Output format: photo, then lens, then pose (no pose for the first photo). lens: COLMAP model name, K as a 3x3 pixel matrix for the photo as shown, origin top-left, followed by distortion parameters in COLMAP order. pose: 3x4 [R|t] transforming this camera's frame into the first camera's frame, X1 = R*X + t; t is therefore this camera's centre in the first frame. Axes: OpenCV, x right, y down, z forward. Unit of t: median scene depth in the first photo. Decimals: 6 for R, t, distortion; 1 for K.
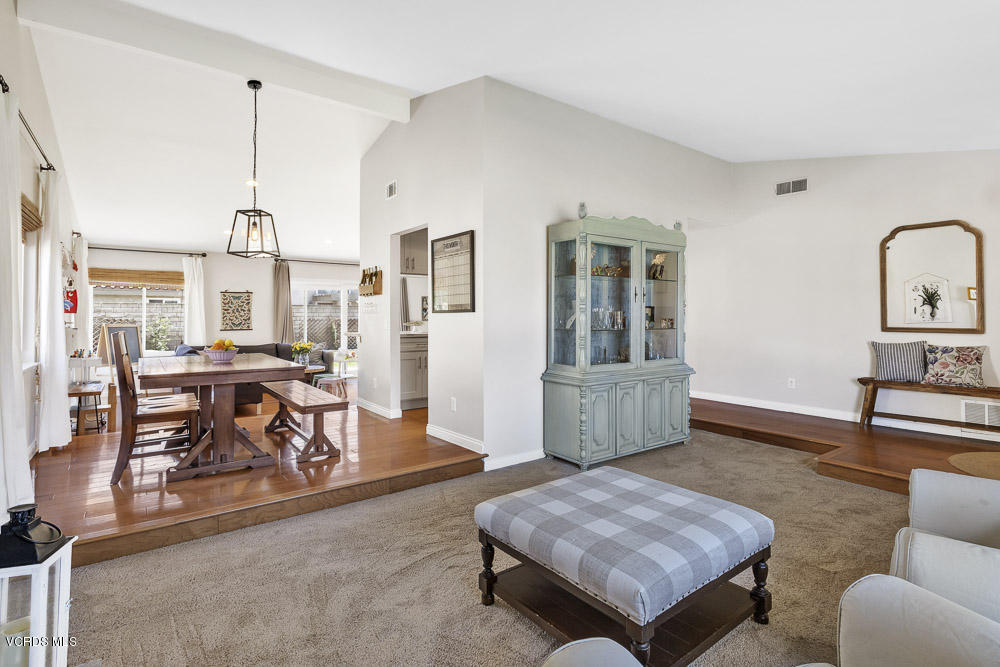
lens RADIAL K [[484.0, 0, 505.9], [0, 484.0, 305.5], [0, 0, 1]] dist [-0.005388, 0.004082]
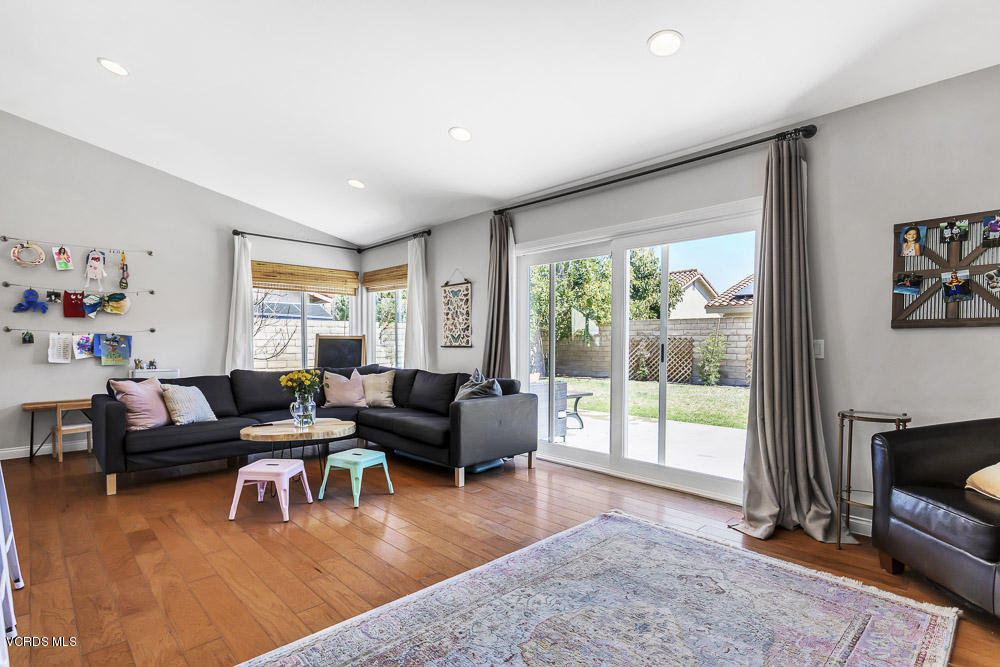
lens RADIAL K [[484.0, 0, 482.0], [0, 484.0, 363.9], [0, 0, 1]] dist [-0.005388, 0.004082]
pose [[0.113637, 0.048622, -0.992332, 0.058038], [0.020612, 0.998471, 0.051283, 0.045967], [0.993308, -0.026282, 0.112461, 1.064609]]
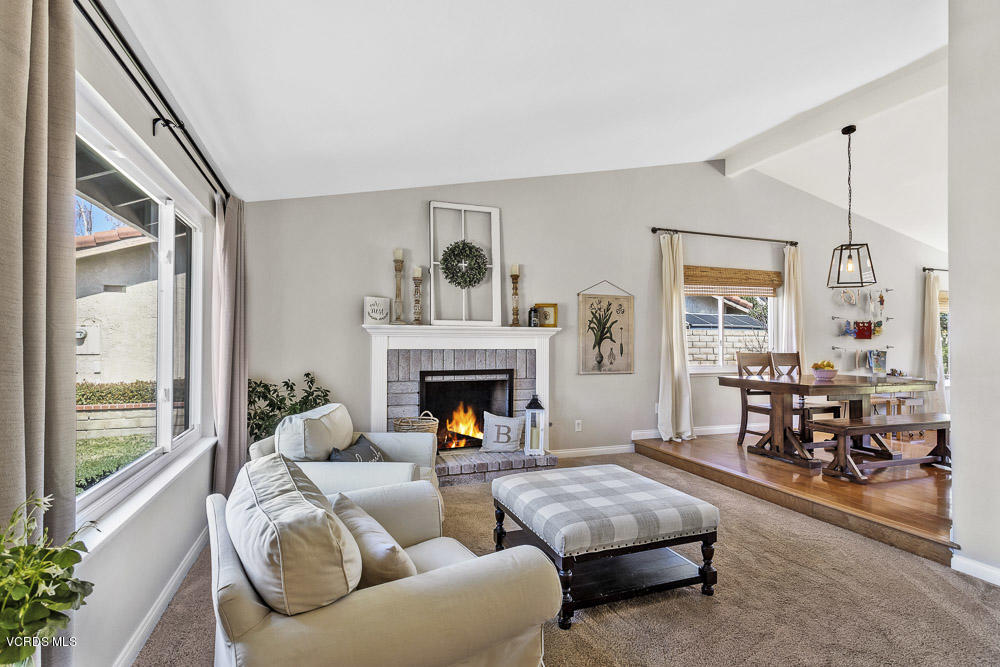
lens RADIAL K [[478.0, 0, 506.1], [0, 478.0, 337.5], [0, 0, 1]] dist [0.010423, 0.001245]
pose [[-0.283237, -0.007878, -0.959018, 0.380632], [0.017041, 0.999767, -0.013246, 0.006573], [0.958899, -0.020094, -0.283036, 0.285148]]
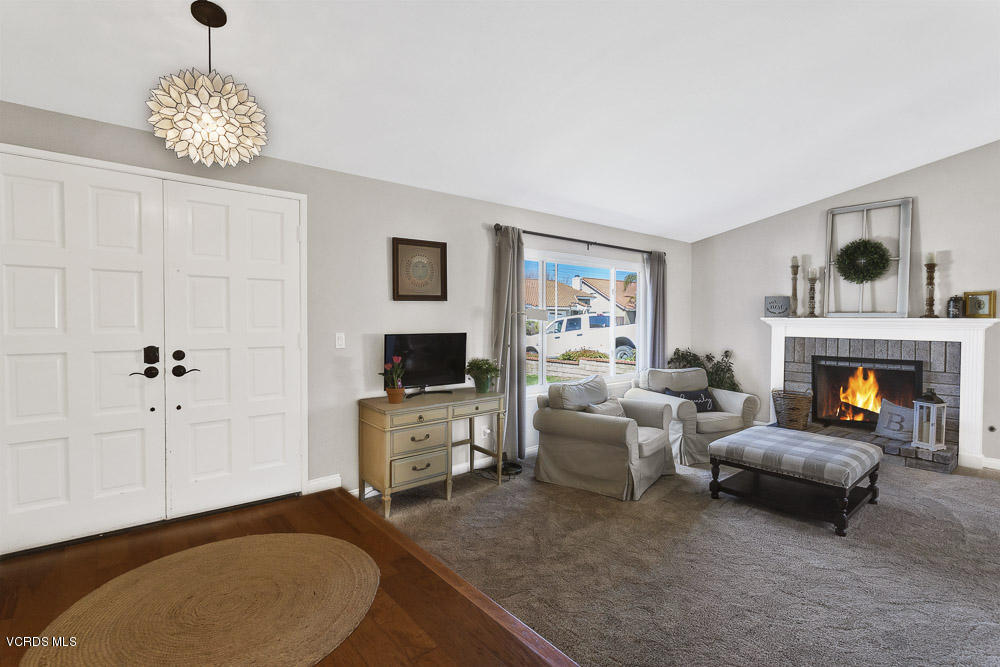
lens RADIAL K [[478.0, 0, 498.8], [0, 478.0, 333.5], [0, 0, 1]] dist [0.010423, 0.001245]
pose [[-0.998912, -0.001460, -0.046611, 0.348123], [-0.001948, 0.999944, 0.010426, -0.000578], [0.046593, 0.010506, -0.998859, 0.691476]]
